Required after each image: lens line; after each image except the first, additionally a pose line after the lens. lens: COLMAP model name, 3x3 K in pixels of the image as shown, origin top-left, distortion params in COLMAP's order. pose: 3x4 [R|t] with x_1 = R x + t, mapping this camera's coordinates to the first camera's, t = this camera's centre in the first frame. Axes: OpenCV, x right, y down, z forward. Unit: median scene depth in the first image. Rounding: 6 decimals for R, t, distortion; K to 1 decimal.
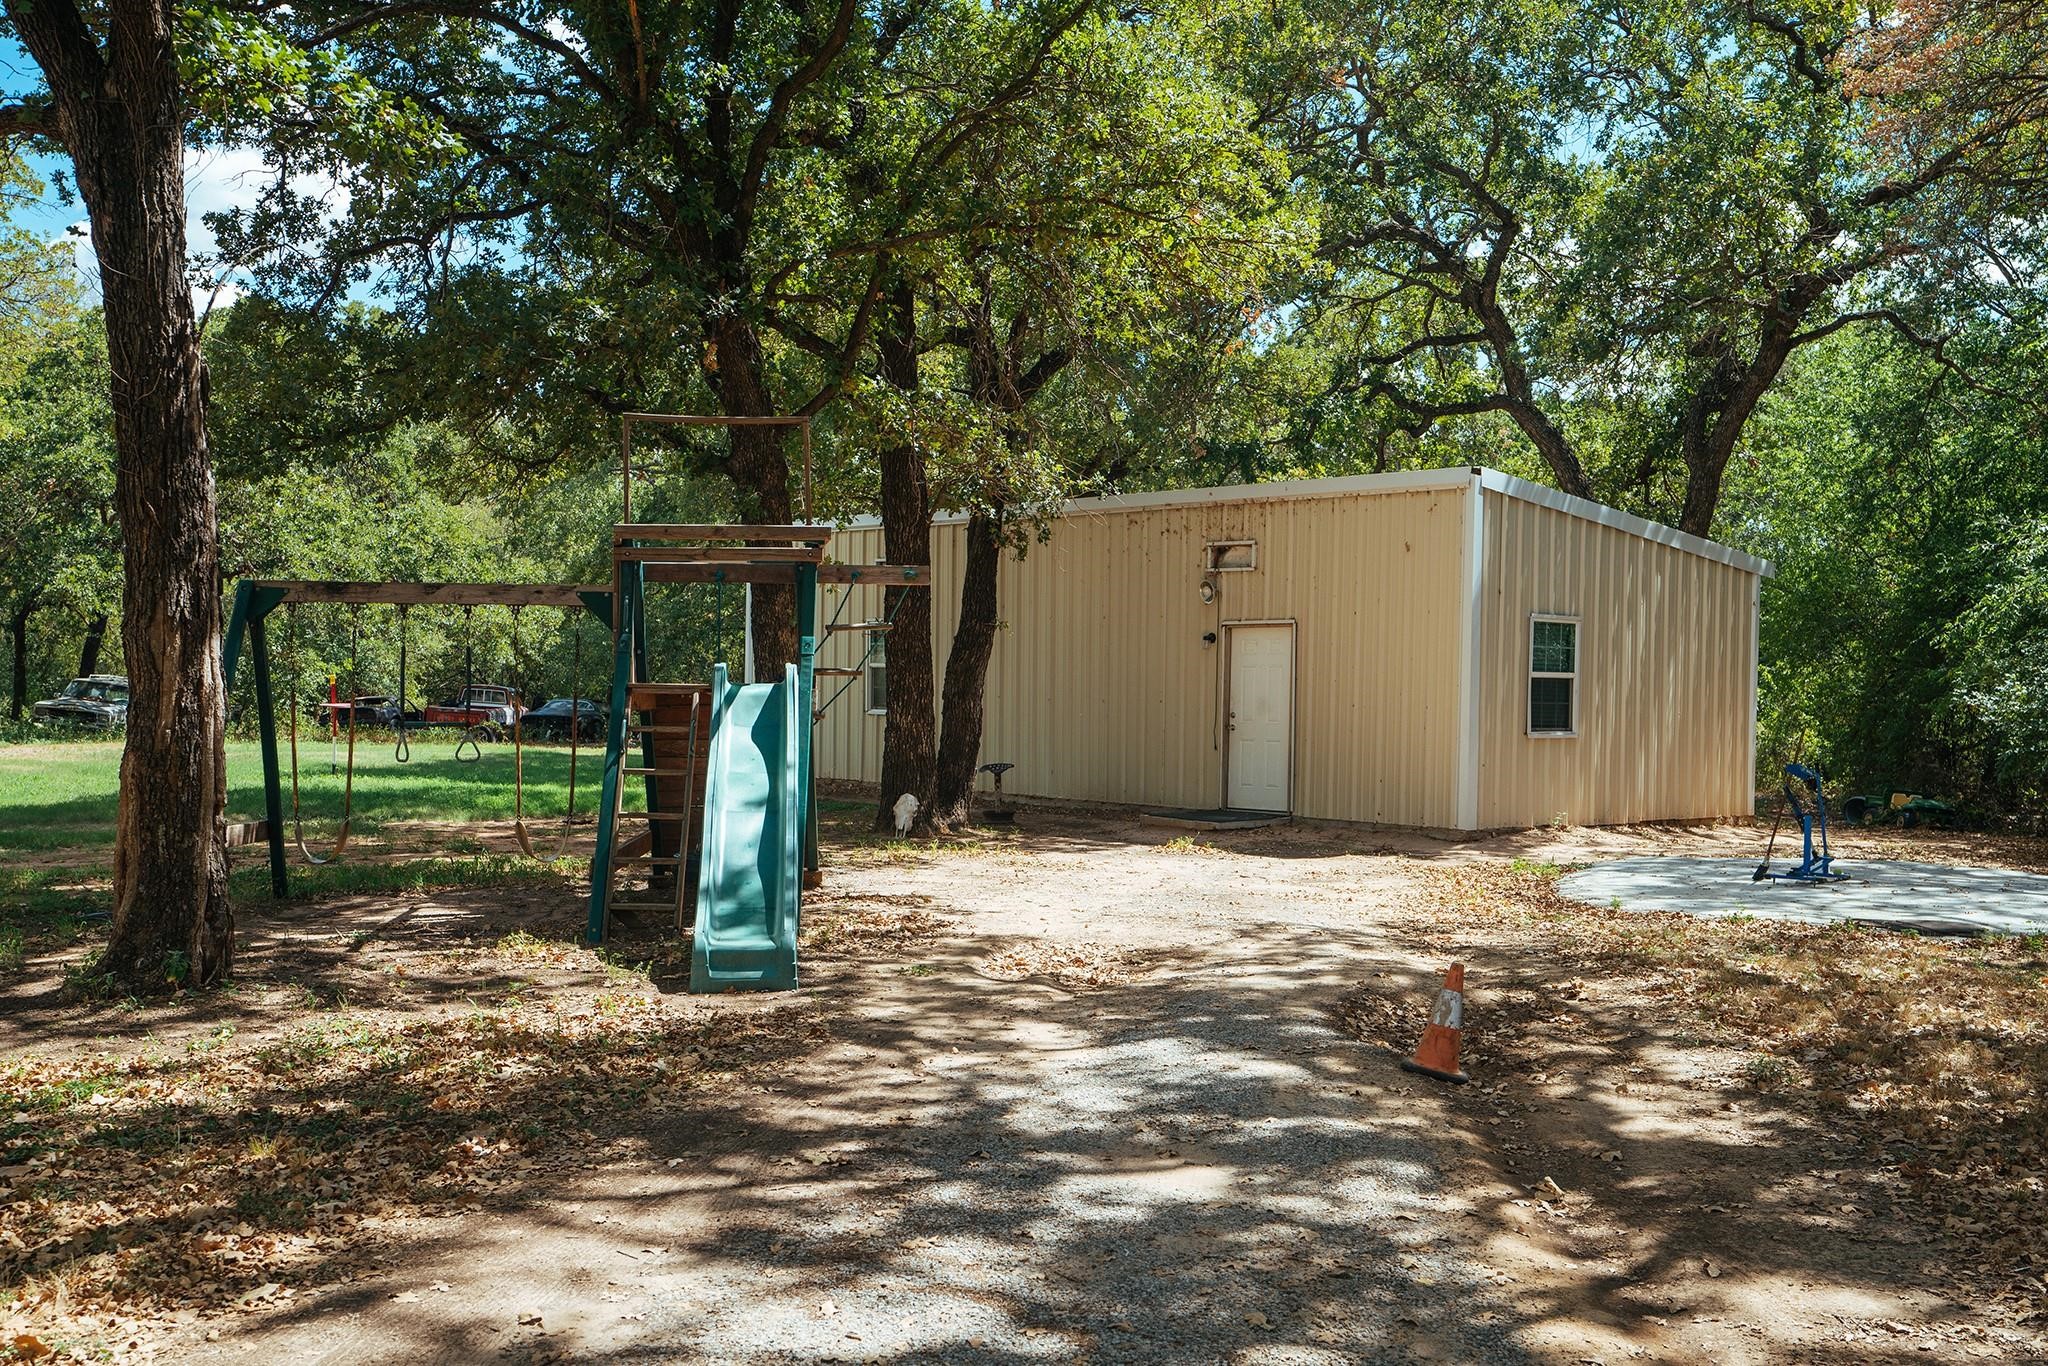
lens RADIAL K [[2001.7, 0, 1024.0], [0, 2001.7, 683.0], [0, 0, 1]] dist [0.061558, 0.018858]
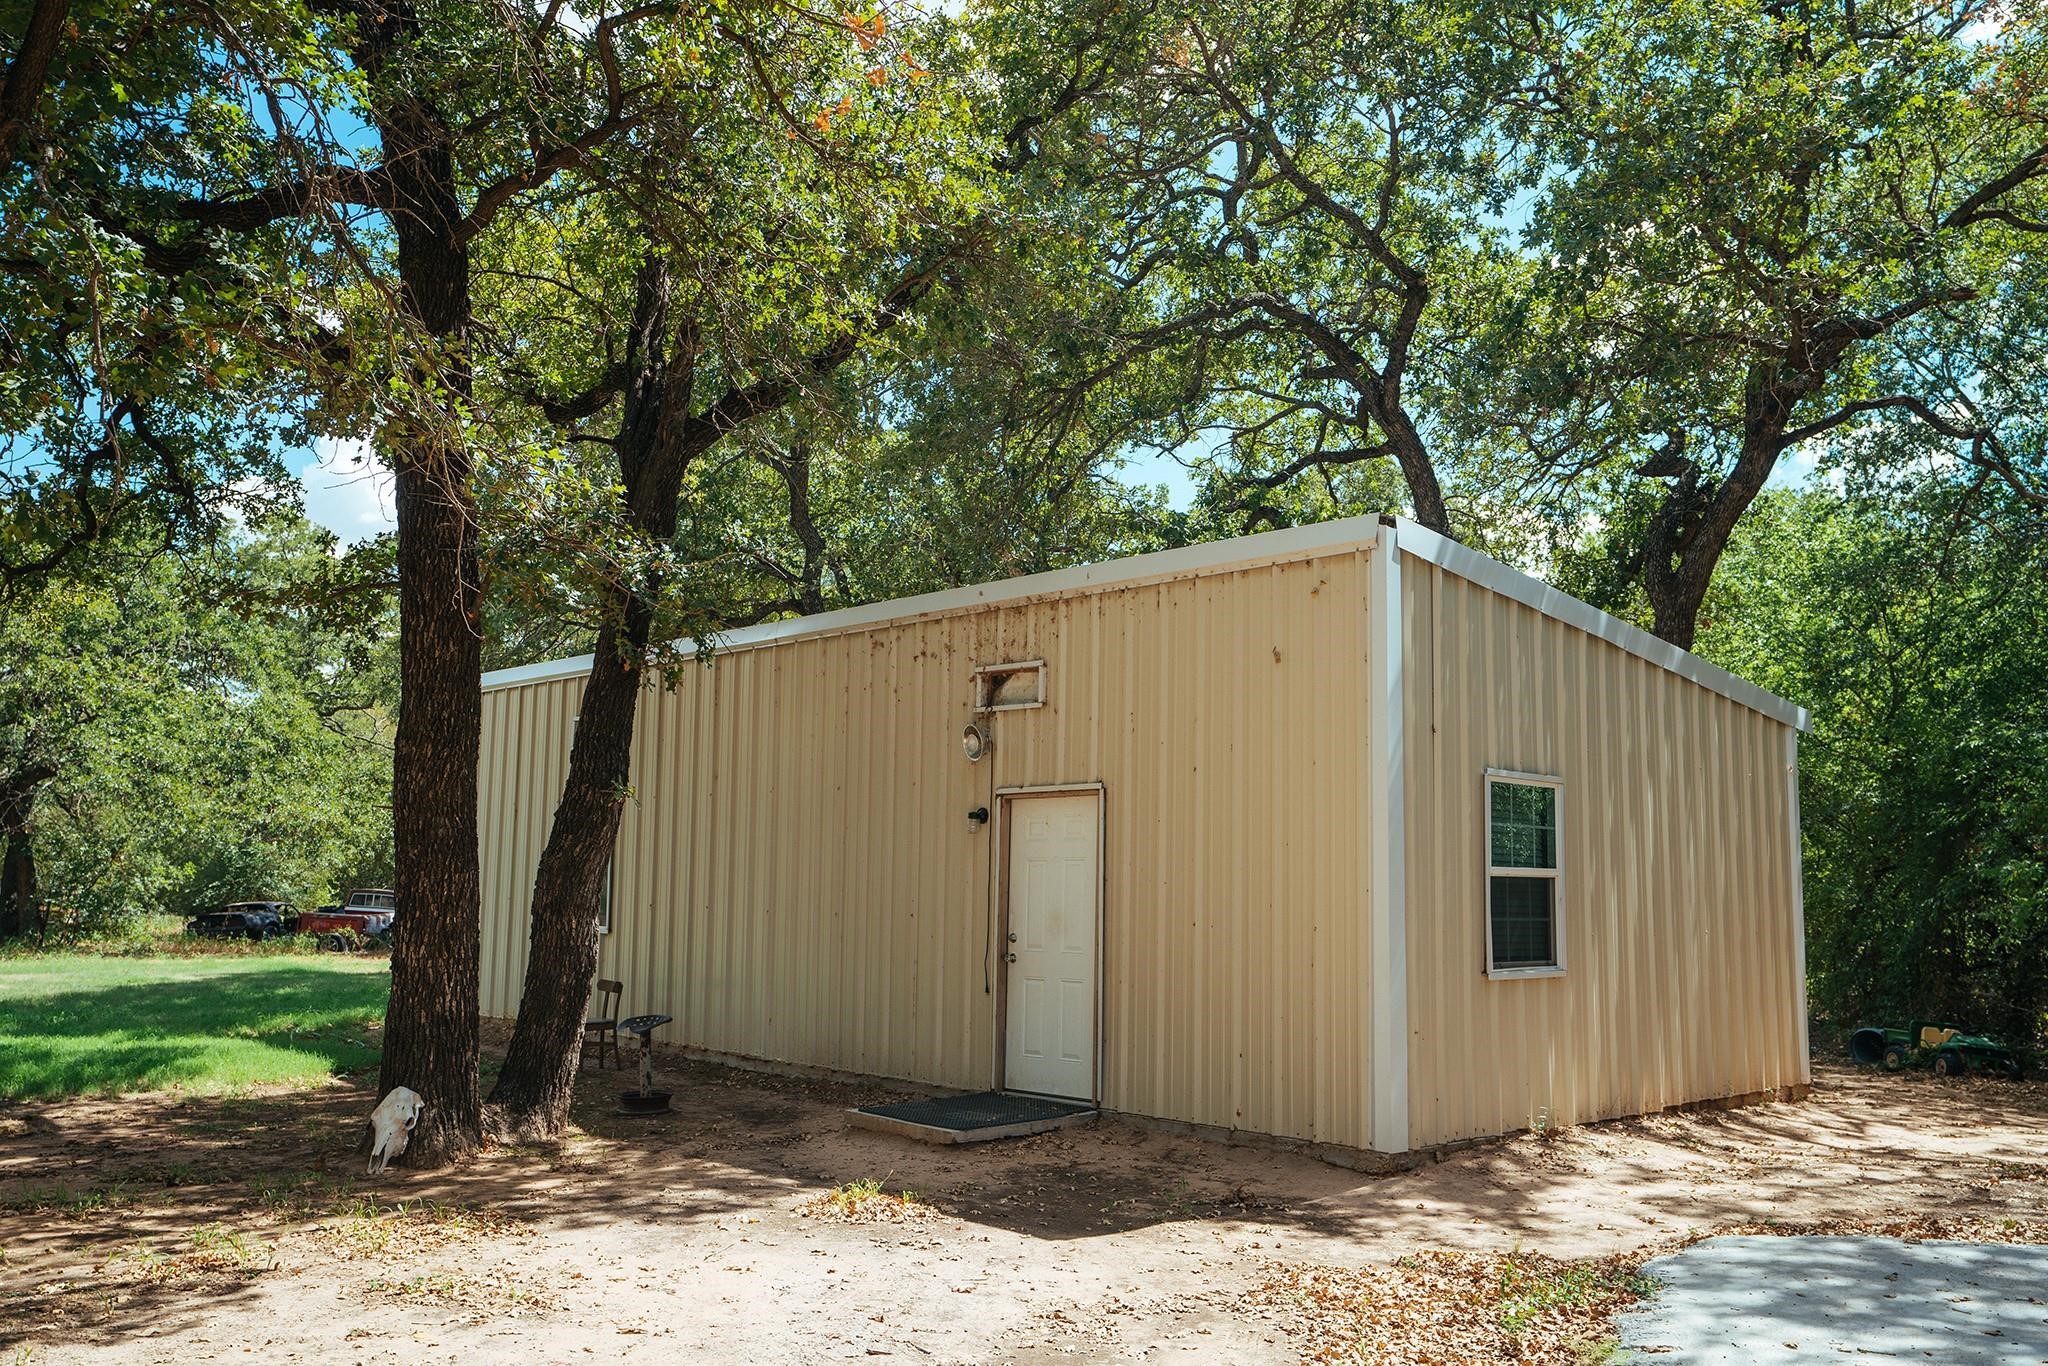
lens RADIAL K [[1630.3, 0, 1024.0], [0, 1630.3, 683.0], [0, 0, 1]] dist [0.000574, 0.063093]
pose [[0.999979, -0.001544, 0.006252, 0.105631], [0.002302, 0.992394, -0.123079, -0.000387], [-0.006015, 0.123091, 0.992377, 0.487065]]
